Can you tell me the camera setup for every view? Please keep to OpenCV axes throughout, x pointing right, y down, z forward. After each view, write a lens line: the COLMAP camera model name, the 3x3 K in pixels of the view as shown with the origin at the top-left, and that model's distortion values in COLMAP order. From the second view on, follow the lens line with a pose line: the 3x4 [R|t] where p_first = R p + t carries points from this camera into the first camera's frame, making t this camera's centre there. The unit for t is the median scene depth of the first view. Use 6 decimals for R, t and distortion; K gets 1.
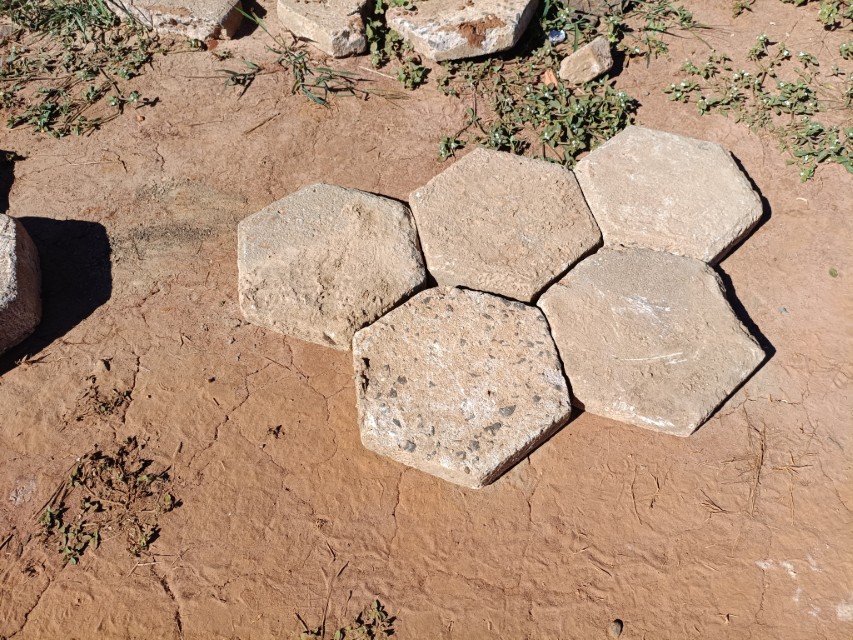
lens RADIAL K [[658.3, 0, 424.3], [0, 658.3, 318.0], [0, 0, 1]] dist [0.007841, -0.014081]
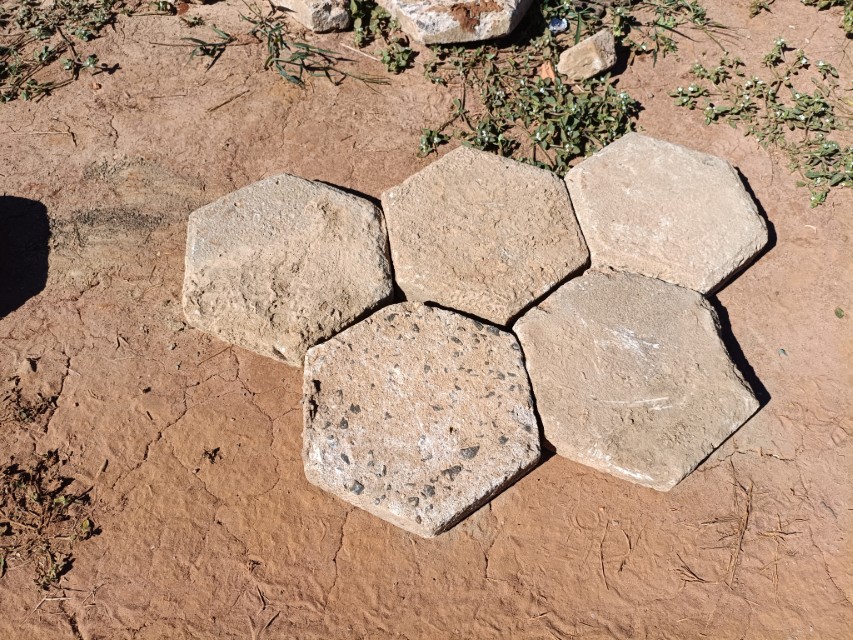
lens RADIAL K [[654.3, 0, 414.2], [0, 654.3, 320.7], [0, 0, 1]] dist [-0.002383, -0.002696]
pose [[0.997849, 0.064914, 0.009098, 0.025515], [-0.065251, 0.996908, 0.043773, -0.057768], [-0.006229, -0.044273, 0.999000, 0.096682]]
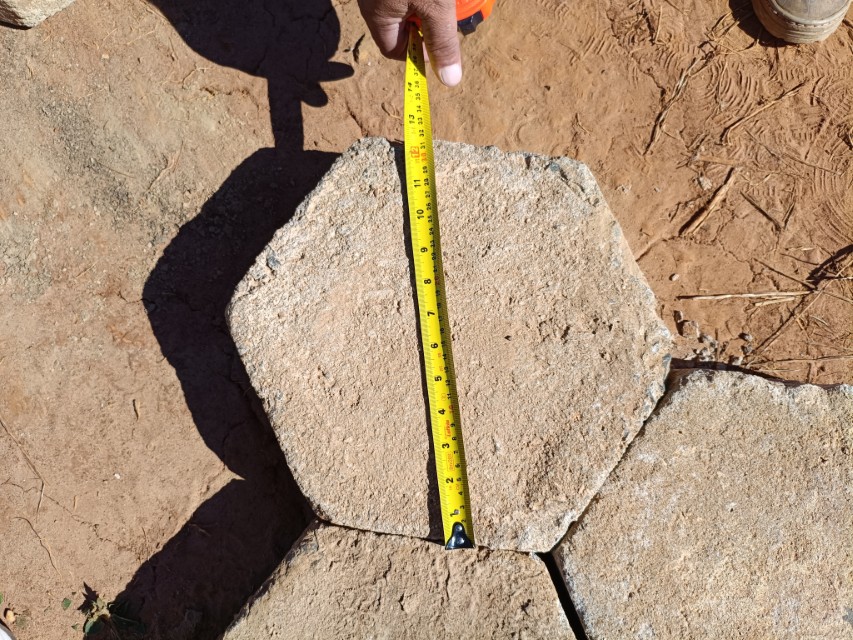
lens RADIAL K [[664.1, 0, 426.5], [0, 664.1, 320.0], [0, 0, 1]] dist [-0.006380, 0.001550]
pose [[-0.554282, -0.823980, 0.117592, -0.737043], [0.684218, -0.370631, 0.628076, -0.339699], [-0.473939, 0.428589, 0.769216, 0.557213]]
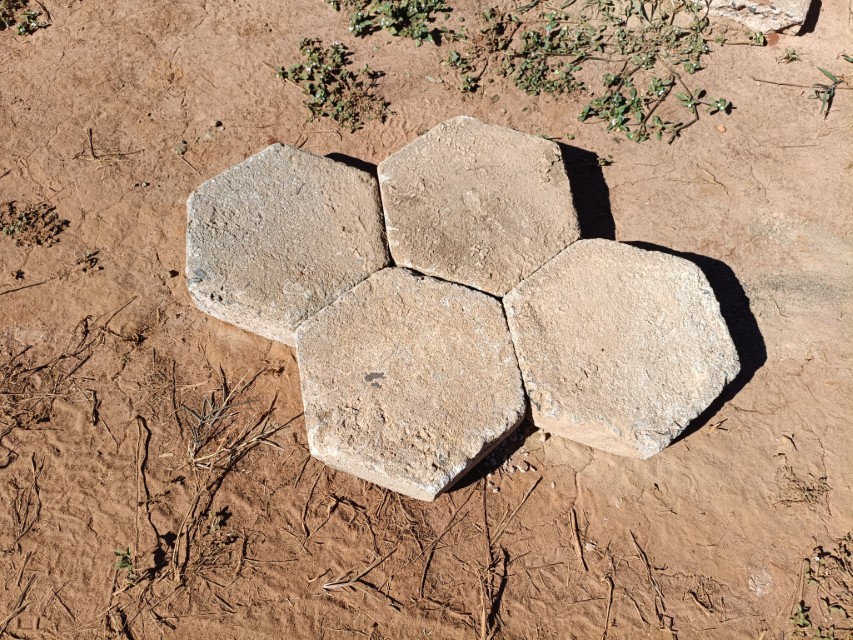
lens RADIAL K [[664.1, 0, 426.5], [0, 664.1, 320.0], [0, 0, 1]] dist [-0.006380, 0.001550]
pose [[0.987499, 0.154451, -0.031484, -0.923056], [-0.147202, 0.975038, 0.166231, -0.169309], [0.056372, -0.159519, 0.985584, 0.051620]]
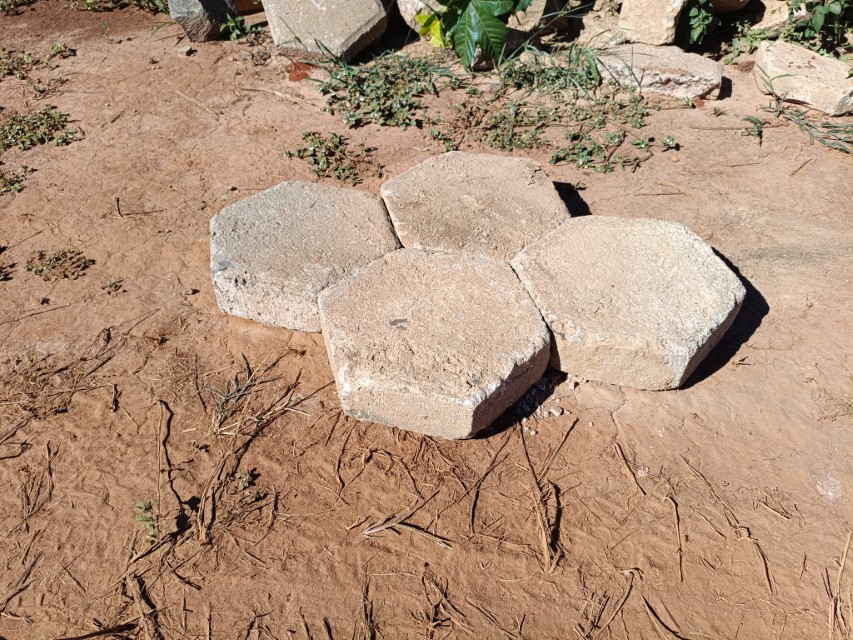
lens RADIAL K [[658.3, 0, 424.3], [0, 658.3, 318.0], [0, 0, 1]] dist [0.007841, -0.014081]
pose [[0.998362, 0.038665, -0.042178, -0.934212], [-0.046205, 0.979578, -0.195683, 0.194614], [0.033750, 0.197311, 0.979760, 0.030505]]
